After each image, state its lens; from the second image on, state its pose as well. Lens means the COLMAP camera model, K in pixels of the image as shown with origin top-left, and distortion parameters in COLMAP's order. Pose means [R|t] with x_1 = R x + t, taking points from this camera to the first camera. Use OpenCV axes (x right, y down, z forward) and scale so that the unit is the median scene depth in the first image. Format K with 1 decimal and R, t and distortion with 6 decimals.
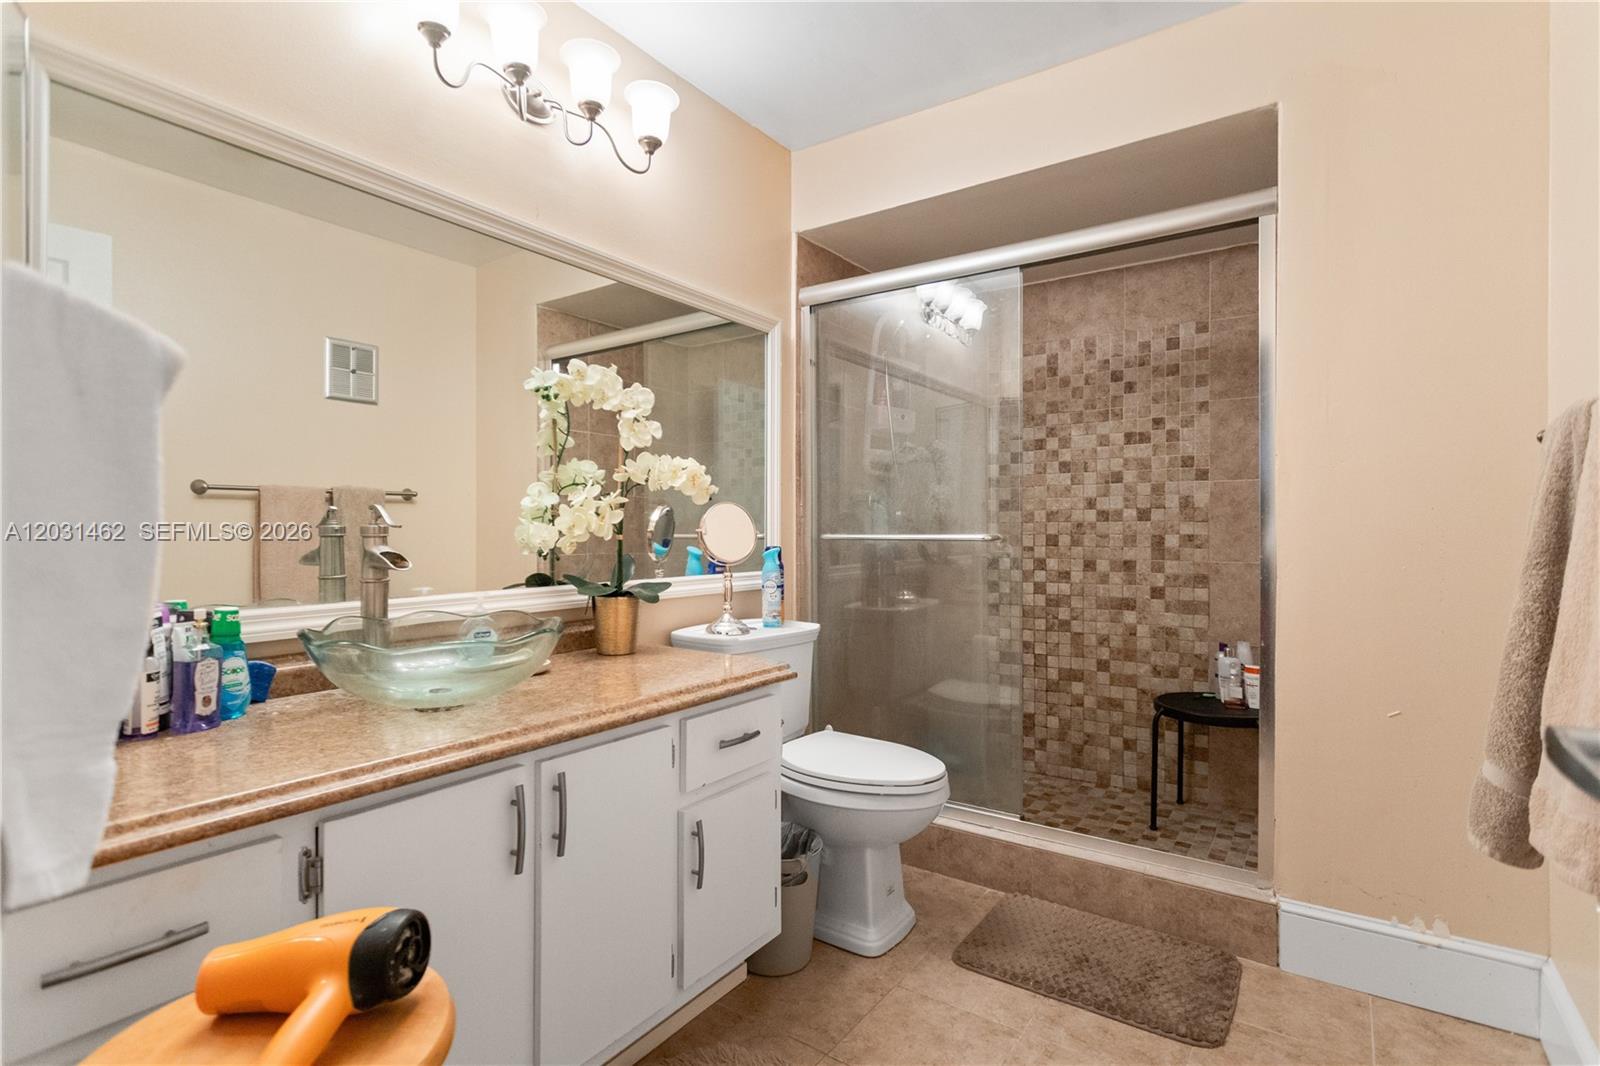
lens RADIAL K [[772.9, 0, 807.3], [0, 772.9, 531.2], [0, 0, 1]] dist [0.005651, 0.000038]
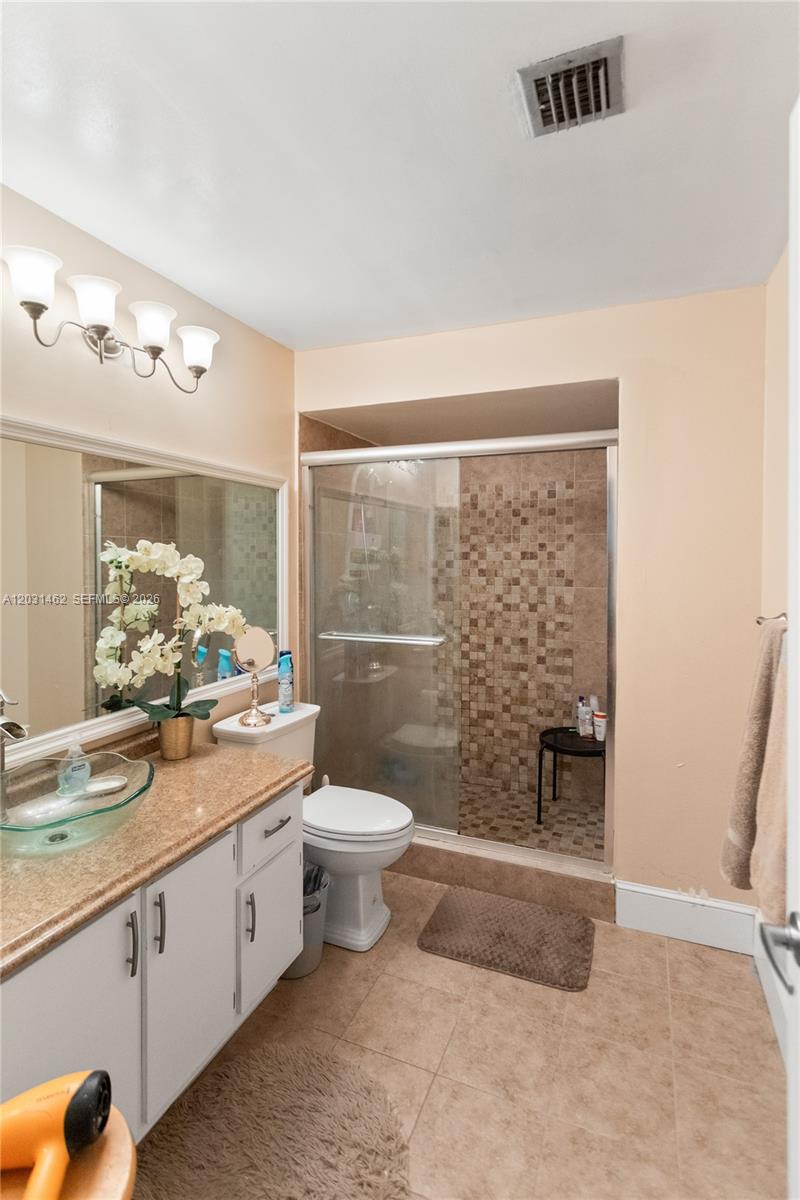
lens RADIAL K [[579.7, 0, 404.1], [0, 579.7, 571.1], [0, 0, 1]] dist [0.005651, 0.000038]
pose [[0.978028, -0.002532, 0.208459, -0.065545], [-0.001760, 0.999790, 0.020400, -0.180263], [-0.208467, -0.020319, 0.977818, -0.066124]]
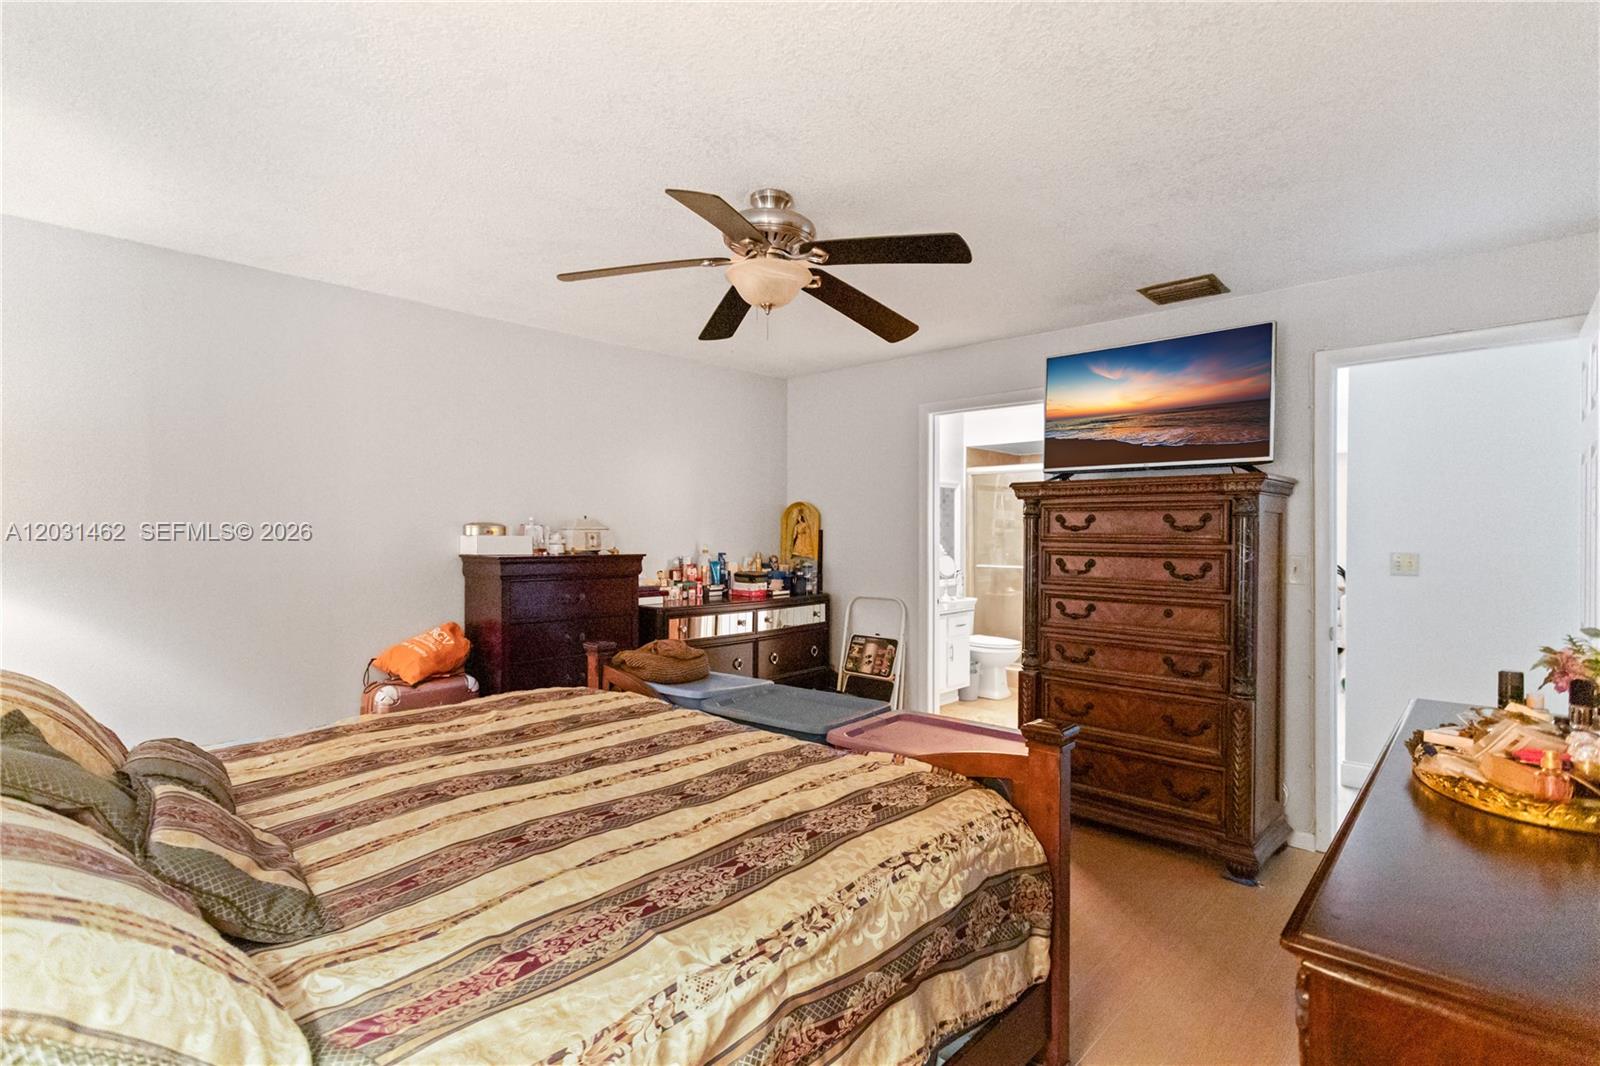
lens RADIAL K [[772.9, 0, 799.7], [0, 772.9, 534.9], [0, 0, 1]] dist [0.005651, 0.000038]
pose [[0.988685, 0.005693, -0.149896, -0.247223], [-0.005089, 0.999977, 0.004407, -0.144647], [0.149917, -0.003595, 0.988692, -2.294147]]
